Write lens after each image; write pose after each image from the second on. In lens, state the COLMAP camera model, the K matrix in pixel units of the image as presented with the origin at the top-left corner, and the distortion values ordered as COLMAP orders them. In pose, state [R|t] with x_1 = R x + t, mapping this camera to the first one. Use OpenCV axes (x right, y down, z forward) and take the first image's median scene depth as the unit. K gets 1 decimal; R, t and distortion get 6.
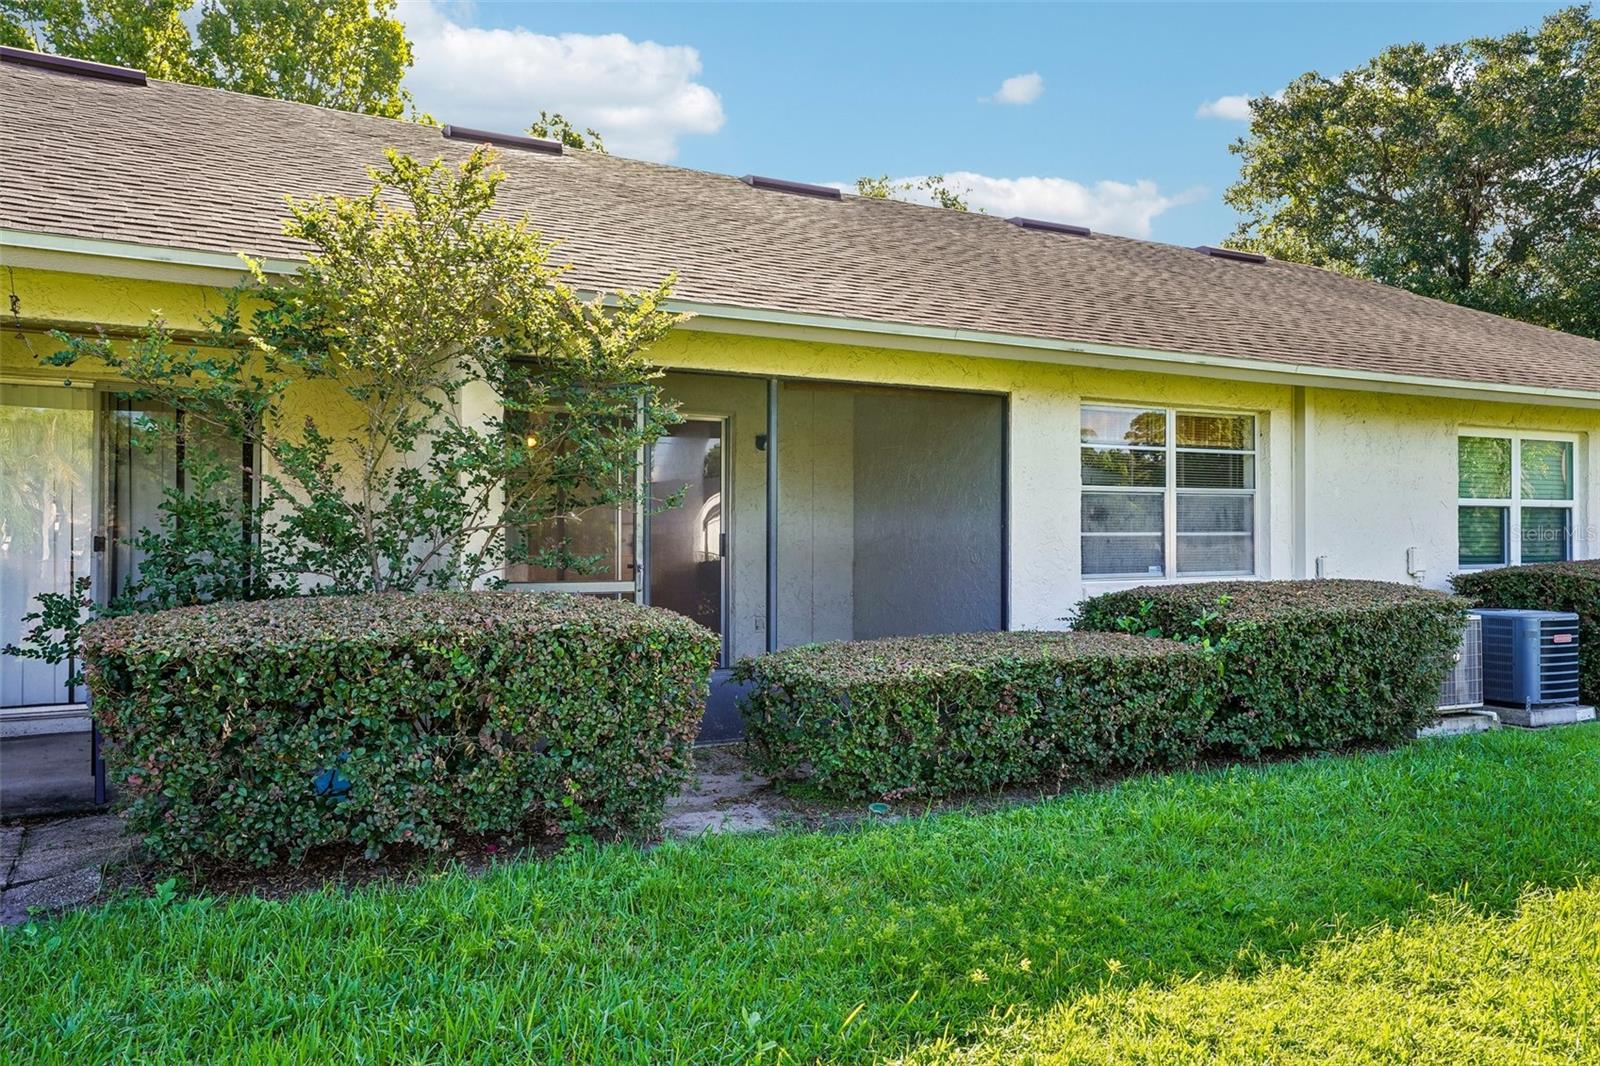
lens RADIAL K [[1215.4, 0, 800.0], [0, 1215.4, 533.0], [0, 0, 1]] dist [0.004428, 0.003341]
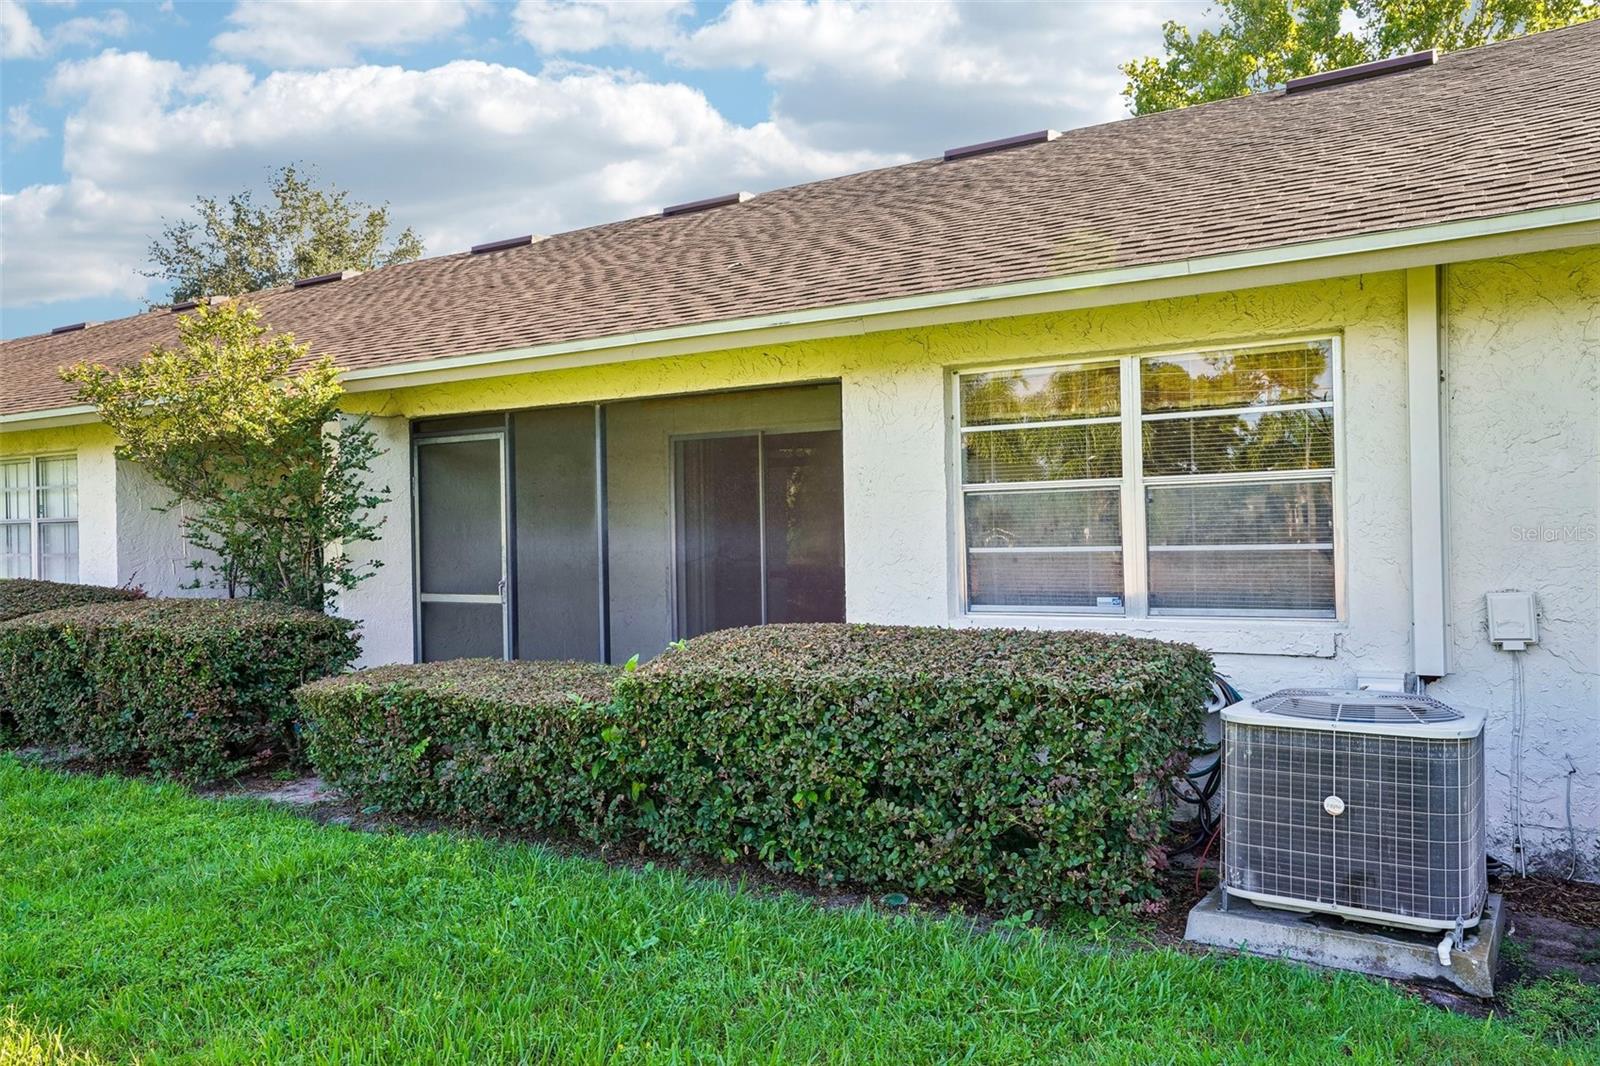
lens RADIAL K [[1226.0, 0, 800.0], [0, 1226.0, 533.0], [0, 0, 1]] dist [-0.000482, 0.002453]
pose [[0.475336, -0.012492, -0.879716, 0.830539], [0.017003, 0.999843, -0.005010, -0.007752], [0.879640, -0.012577, 0.475474, 0.555435]]
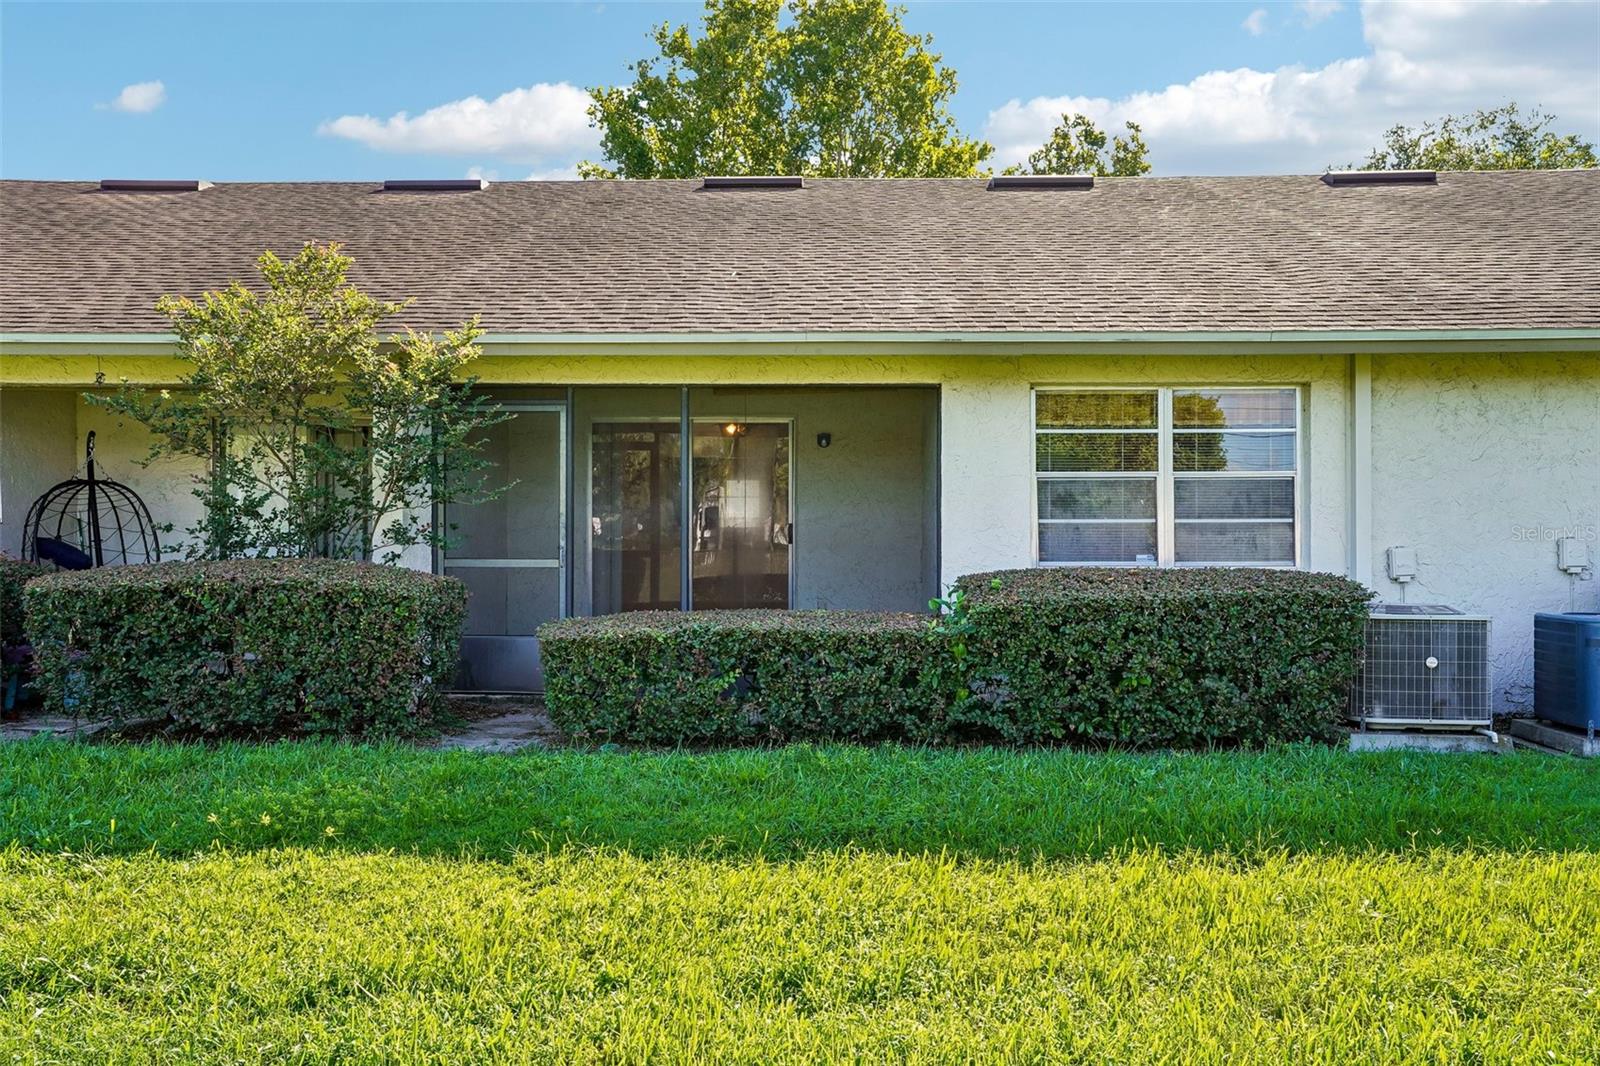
lens RADIAL K [[1226.0, 0, 800.0], [0, 1226.0, 533.0], [0, 0, 1]] dist [-0.000482, 0.002453]
pose [[0.862598, -0.001267, -0.505888, 0.565196], [0.000713, 0.999999, -0.001288, 0.011789], [0.505889, 0.000750, 0.862598, 0.039201]]
